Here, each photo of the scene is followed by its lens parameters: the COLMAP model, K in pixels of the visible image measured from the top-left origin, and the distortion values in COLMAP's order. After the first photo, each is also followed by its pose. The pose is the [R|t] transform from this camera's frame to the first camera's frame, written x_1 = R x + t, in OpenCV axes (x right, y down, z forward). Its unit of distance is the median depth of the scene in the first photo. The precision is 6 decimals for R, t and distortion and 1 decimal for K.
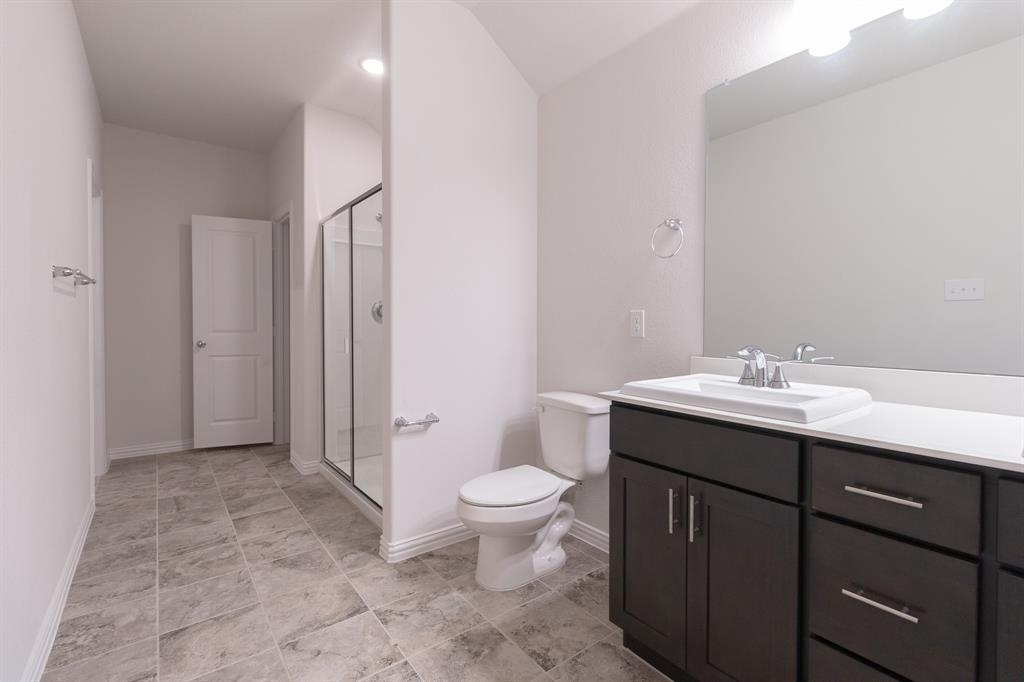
lens RADIAL K [[471.5, 0, 513.3], [0, 471.5, 334.0], [0, 0, 1]] dist [0.004057, -0.000474]
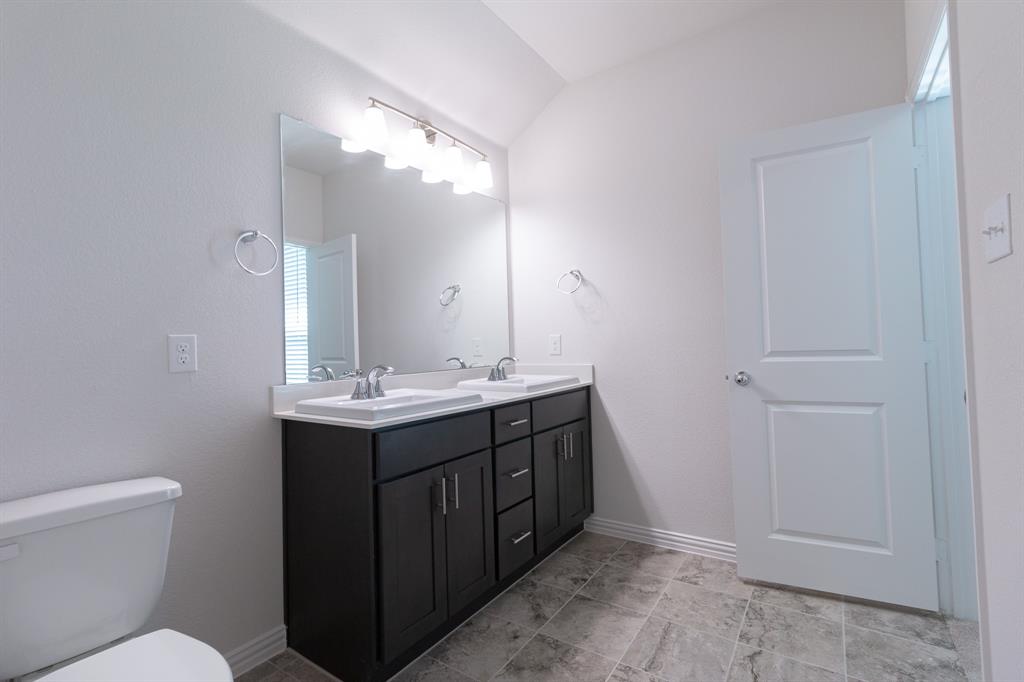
lens RADIAL K [[468.3, 0, 517.7], [0, 468.3, 334.4], [0, 0, 1]] dist [0.004843, 0.000634]
pose [[-0.323576, 0.023043, 0.945922, -0.500868], [0.048611, 0.998788, -0.007702, -0.018657], [-0.944953, 0.043490, -0.324304, 0.657623]]
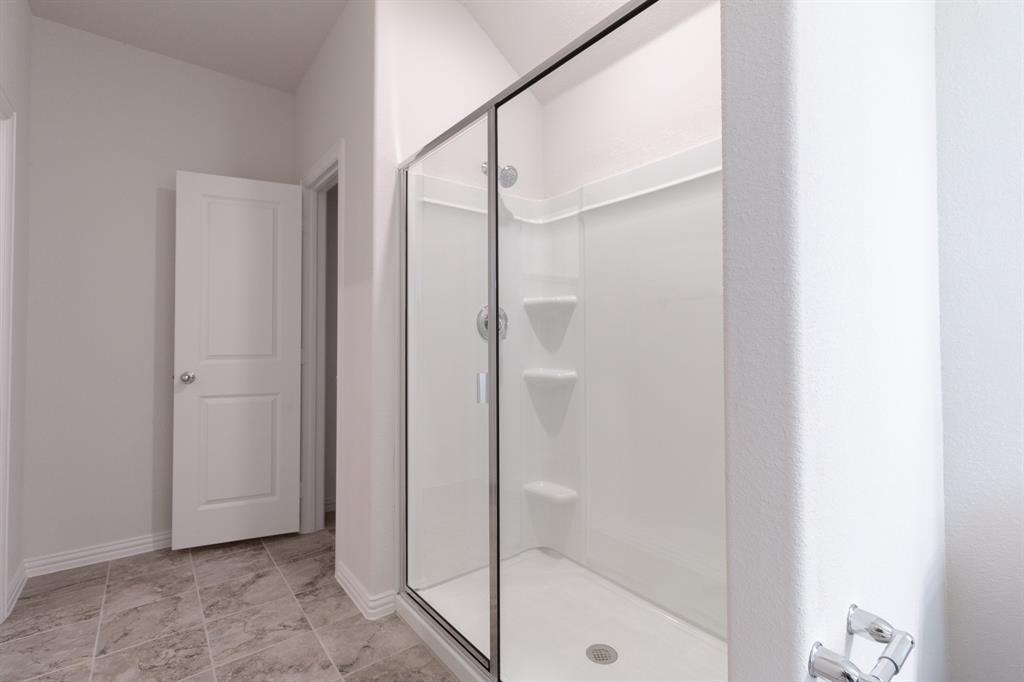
lens RADIAL K [[471.5, 0, 513.3], [0, 471.5, 334.0], [0, 0, 1]] dist [0.004057, -0.000474]
pose [[0.999890, -0.005969, 0.013558, -0.283763], [0.006499, 0.999205, -0.039343, -0.010999], [-0.013312, 0.039427, 0.999134, 0.437962]]
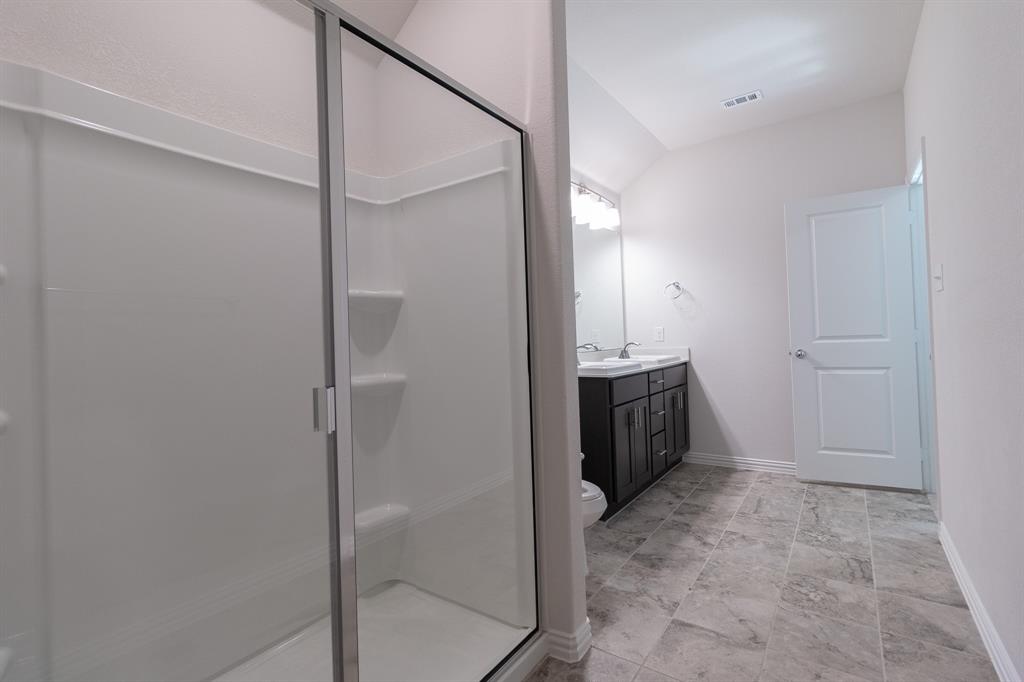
lens RADIAL K [[469.5, 0, 515.7], [0, 469.5, 334.5], [0, 0, 1]] dist [0.000200, 0.000074]
pose [[-0.299124, 0.011289, 0.954147, -0.875295], [0.055986, 0.998415, 0.005739, -0.034835], [-0.952570, 0.055136, -0.299282, 1.189380]]
